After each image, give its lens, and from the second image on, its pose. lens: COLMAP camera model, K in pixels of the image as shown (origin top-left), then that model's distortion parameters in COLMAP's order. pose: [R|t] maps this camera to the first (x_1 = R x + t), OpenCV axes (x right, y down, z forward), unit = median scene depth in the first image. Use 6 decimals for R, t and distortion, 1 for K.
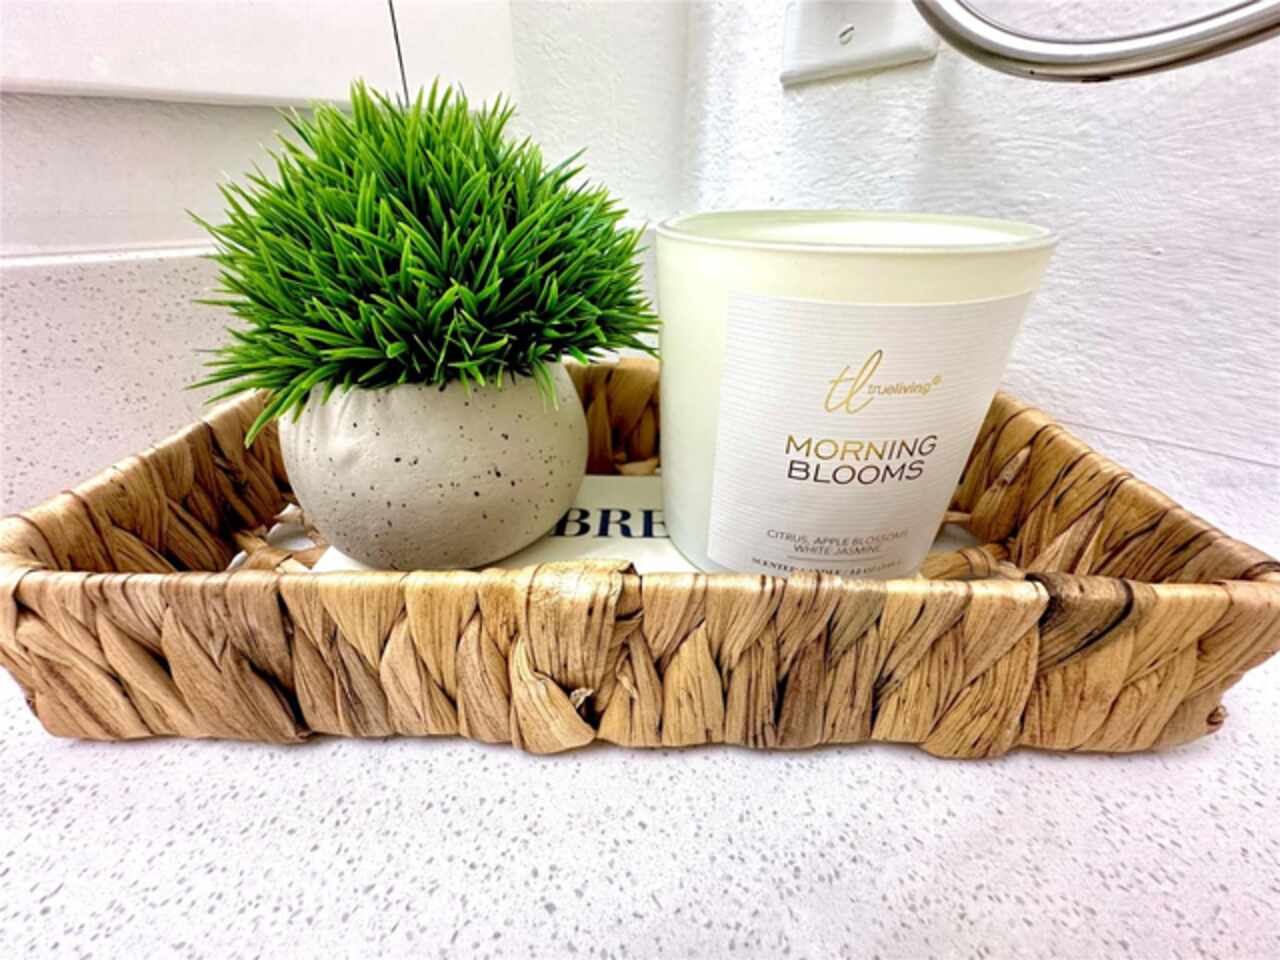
lens RADIAL K [[512.3, 0, 638.7], [0, 512.3, 479.9], [0, 0, 1]] dist [-0.004471, 0.001006]
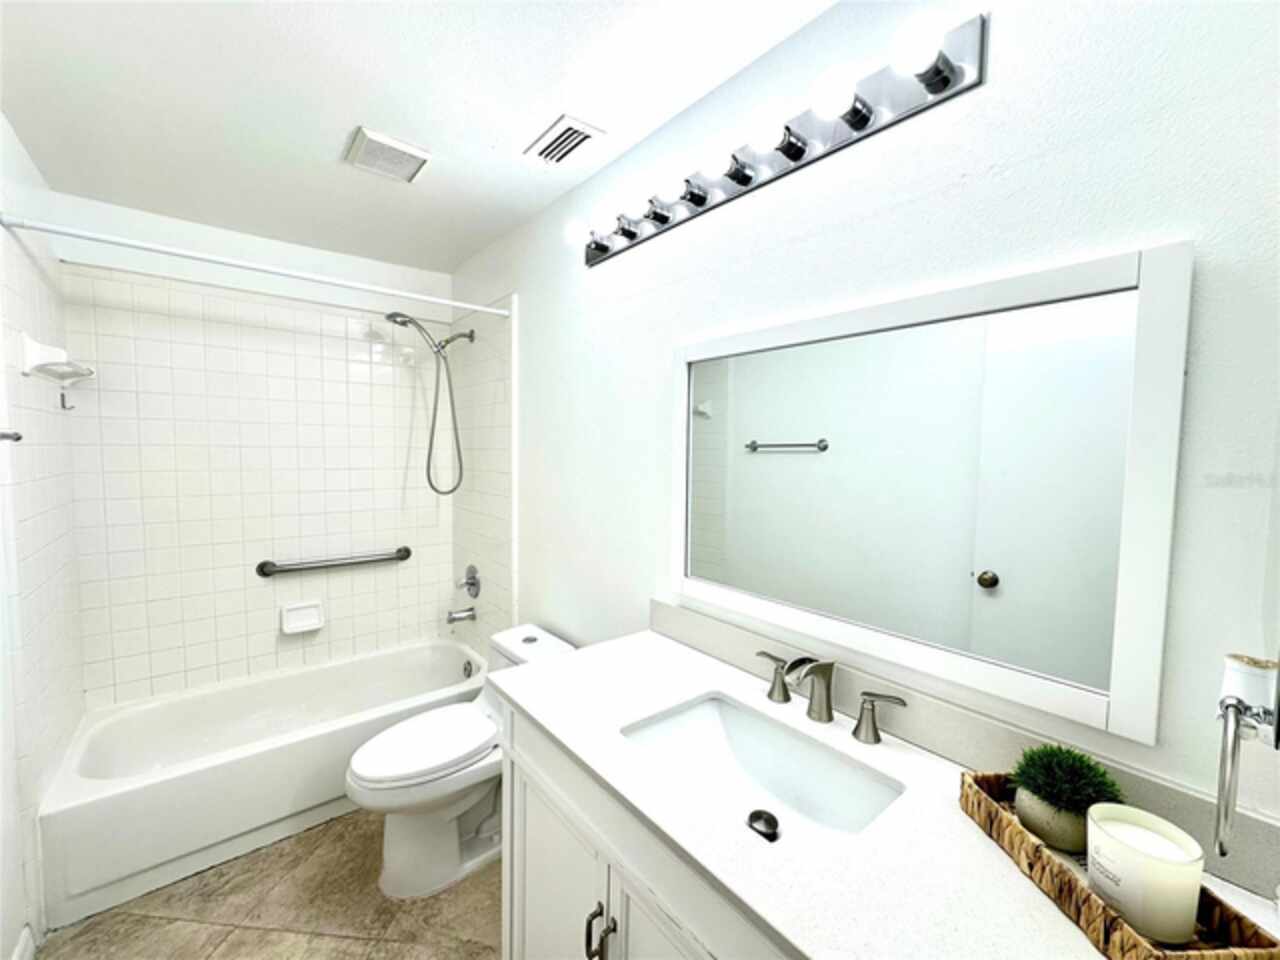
lens RADIAL K [[512.3, 0, 637.9], [0, 512.3, 476.5], [0, 0, 1]] dist [-0.004471, 0.001006]
pose [[0.064880, 0.071397, -0.995336, 4.612202], [-0.521198, 0.853002, 0.027214, -1.056442], [0.850966, 0.517001, 0.092554, -5.094012]]
